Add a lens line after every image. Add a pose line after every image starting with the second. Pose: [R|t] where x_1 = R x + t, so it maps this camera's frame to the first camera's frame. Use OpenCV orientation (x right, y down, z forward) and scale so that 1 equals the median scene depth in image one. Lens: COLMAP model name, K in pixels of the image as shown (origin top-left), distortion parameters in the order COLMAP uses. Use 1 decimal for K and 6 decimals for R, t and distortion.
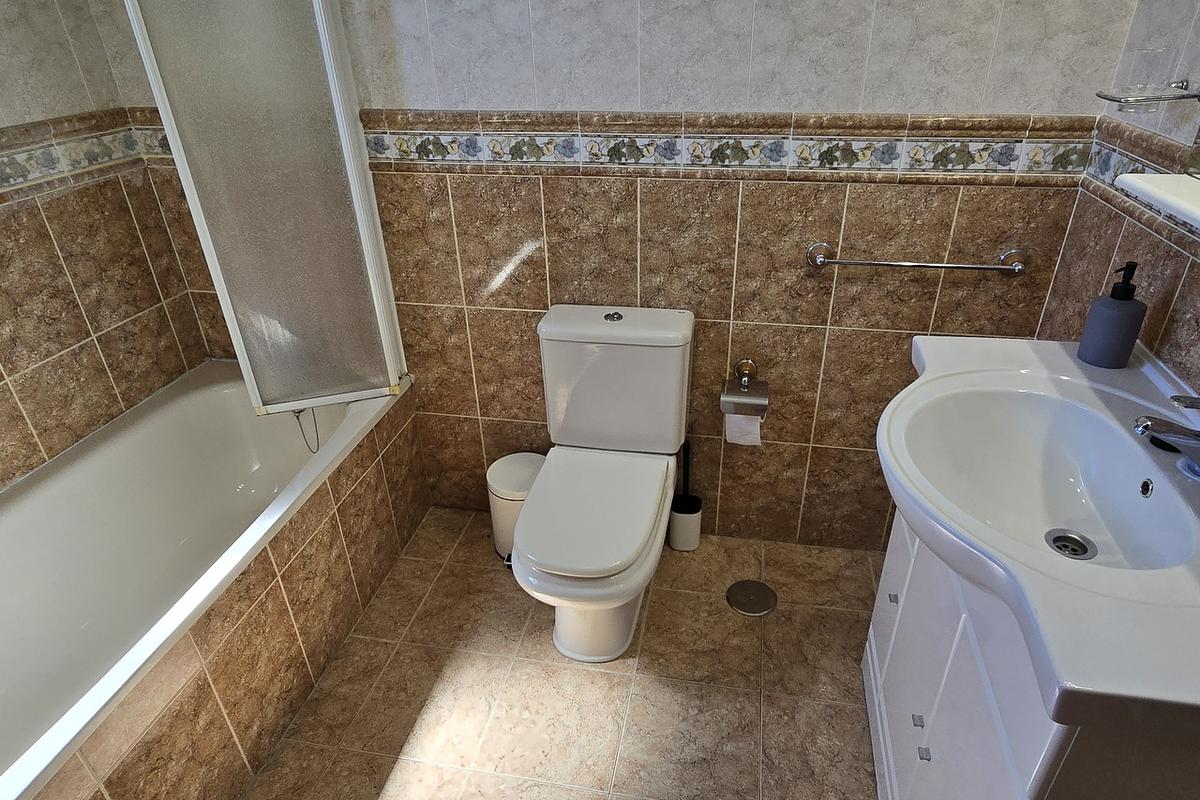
lens RADIAL K [[711.0, 0, 612.1], [0, 711.0, 414.3], [0, 0, 1]] dist [-0.001863, 0.000263]
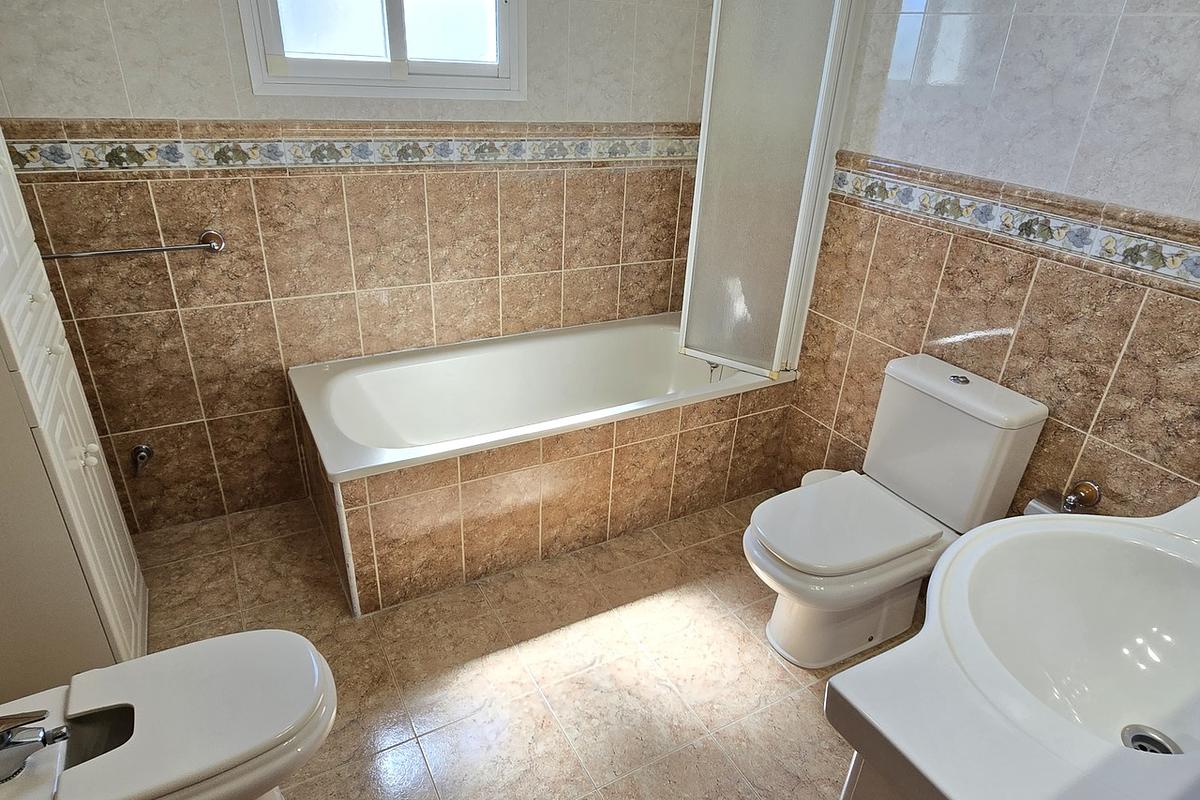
lens RADIAL K [[672.0, 0, 600.0], [0, 672.0, 400.0], [0, 0, 1]] dist [-0.021977, 0.001731]
pose [[0.651811, 0.399601, -0.644563, 0.292047], [-0.442304, 0.890707, 0.104922, 0.016343], [0.616044, 0.216704, 0.757317, -0.031573]]
